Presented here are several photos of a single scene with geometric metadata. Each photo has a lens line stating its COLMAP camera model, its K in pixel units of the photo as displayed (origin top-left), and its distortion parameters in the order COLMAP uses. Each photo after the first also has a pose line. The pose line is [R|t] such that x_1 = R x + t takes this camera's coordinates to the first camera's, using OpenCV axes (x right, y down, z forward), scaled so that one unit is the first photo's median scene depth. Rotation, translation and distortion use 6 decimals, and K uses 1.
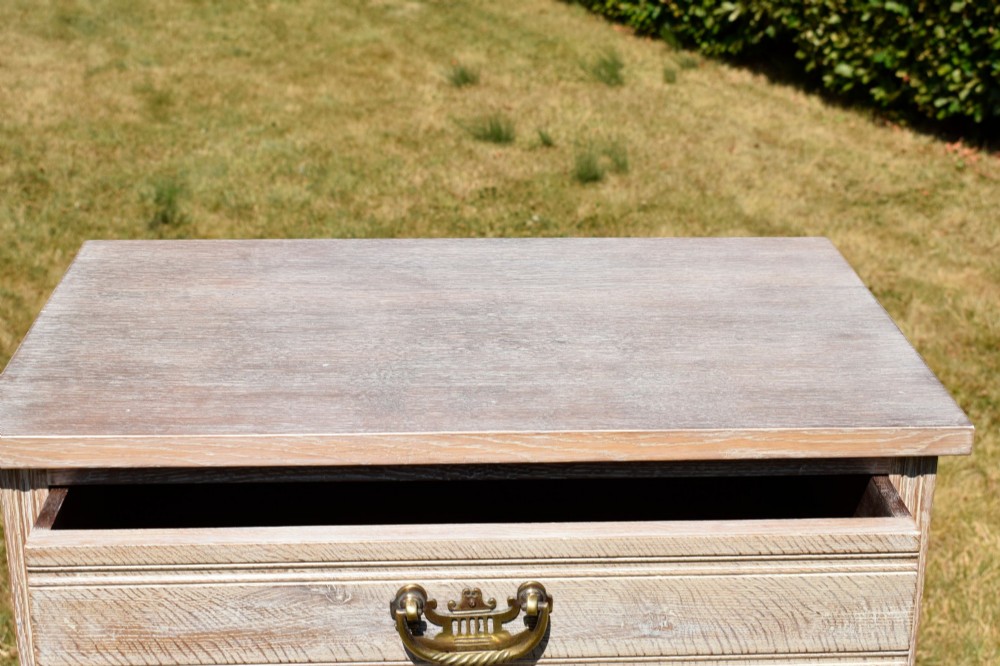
lens RADIAL K [[1670.9, 0, 500.0], [0, 1670.9, 333.0], [0, 0, 1]] dist [-0.003558, -0.059603]
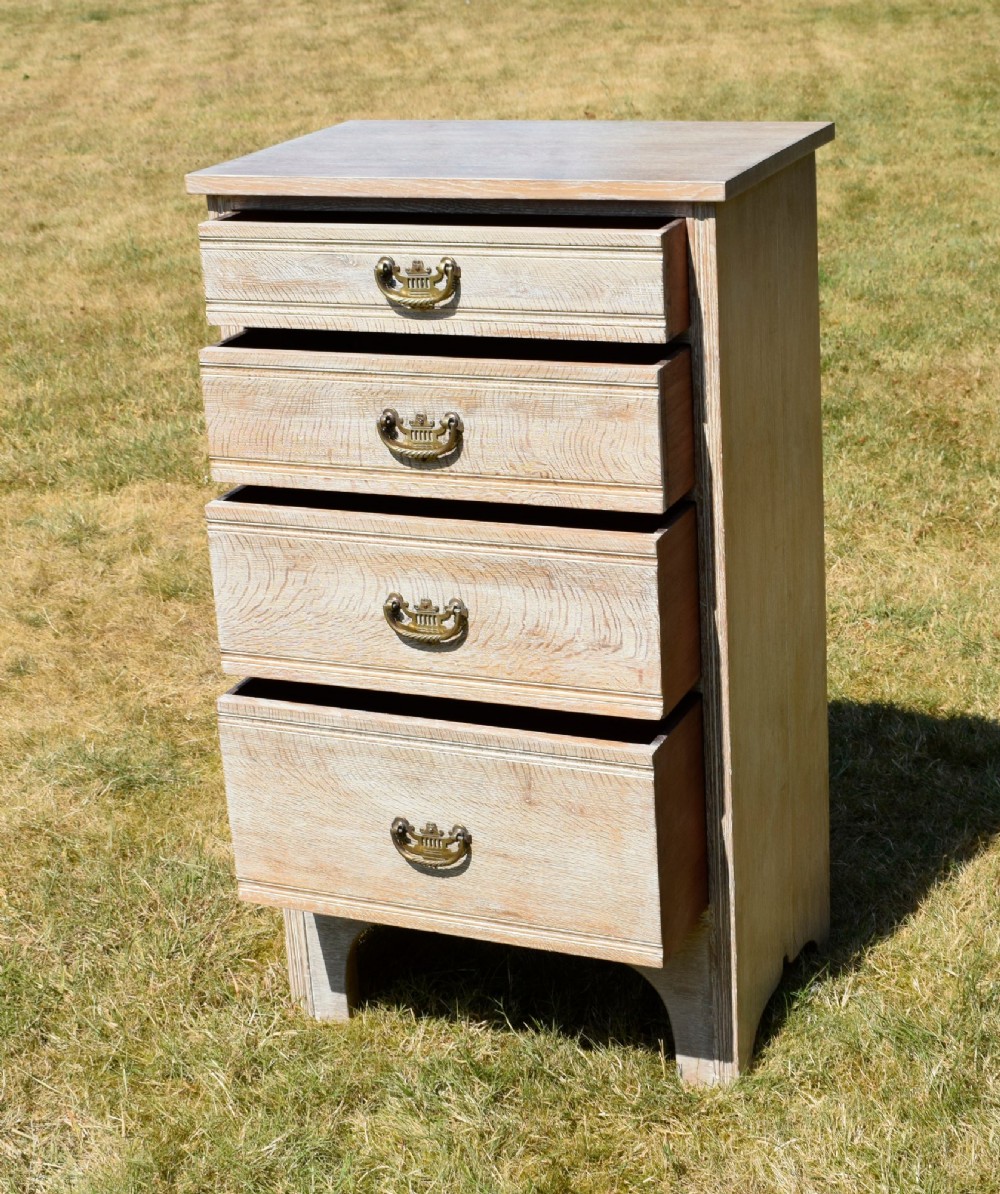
lens RADIAL K [[2296.1, 0, 500.0], [0, 2296.1, 597.0], [0, 0, 1]] dist [0.032827, 0.175262]
pose [[0.896533, 0.089932, -0.433752, 1.112530], [-0.092528, 0.995594, 0.015173, 0.450792], [0.433206, 0.026532, 0.900904, -1.094739]]
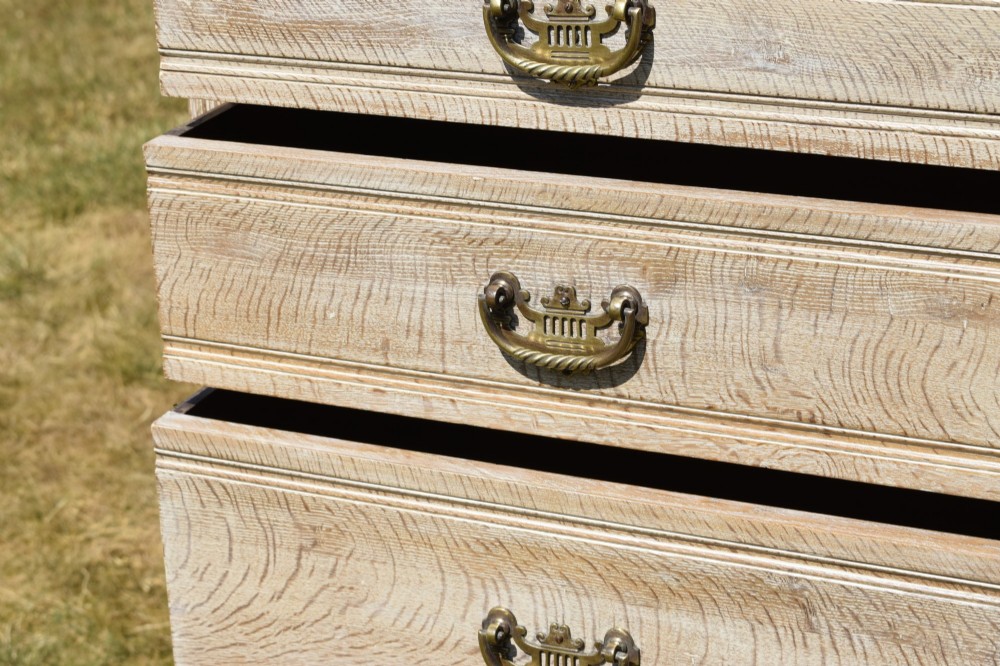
lens RADIAL K [[2289.2, 0, 500.0], [0, 2289.2, 333.0], [0, 0, 1]] dist [-0.013143, 0.105257]
pose [[0.895581, 0.127020, -0.426381, 0.486061], [-0.116135, 0.991895, 0.051554, 0.270736], [0.429473, 0.003347, 0.903073, -0.117757]]
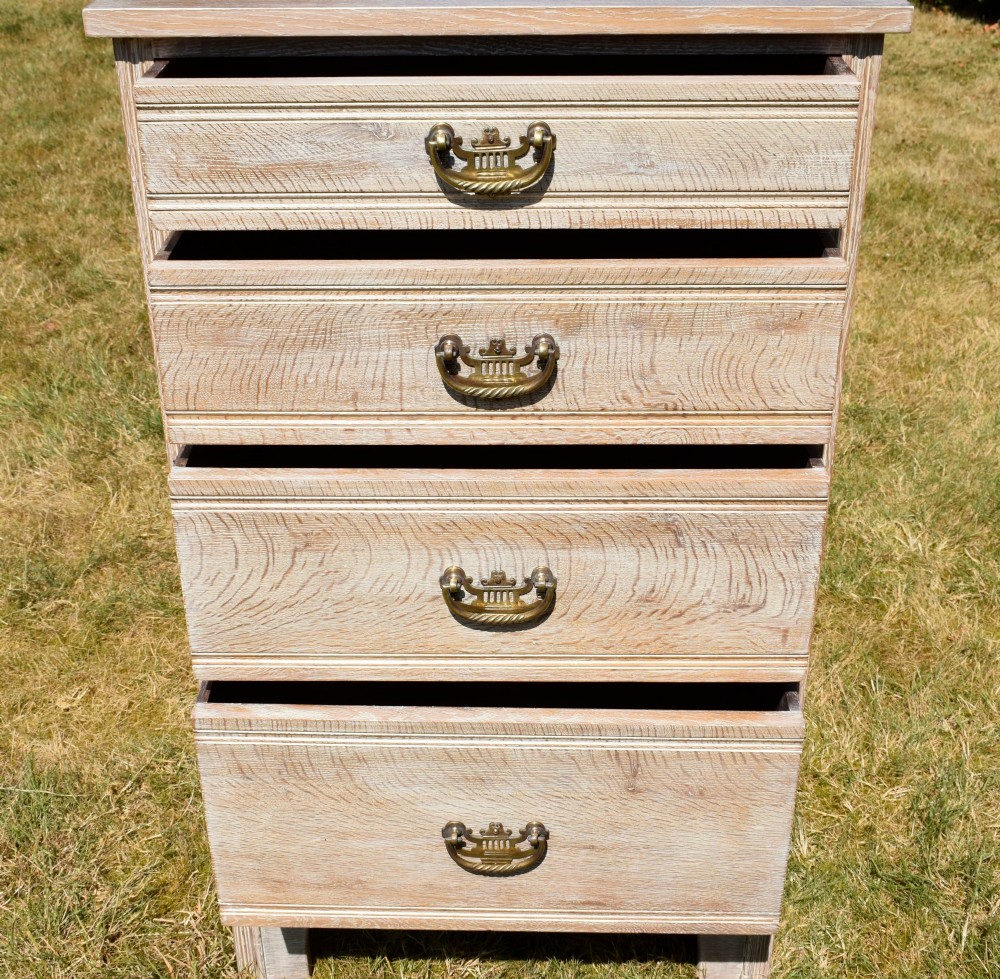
lens RADIAL K [[1473.7, 0, 500.0], [0, 1473.7, 489.5], [0, 0, 1]] dist [-0.027852, 0.035423]
pose [[0.998173, 0.017015, -0.057969, 0.056587], [-0.007861, 0.987943, 0.154621, 0.244867], [0.059901, -0.153883, 0.986272, -0.111926]]
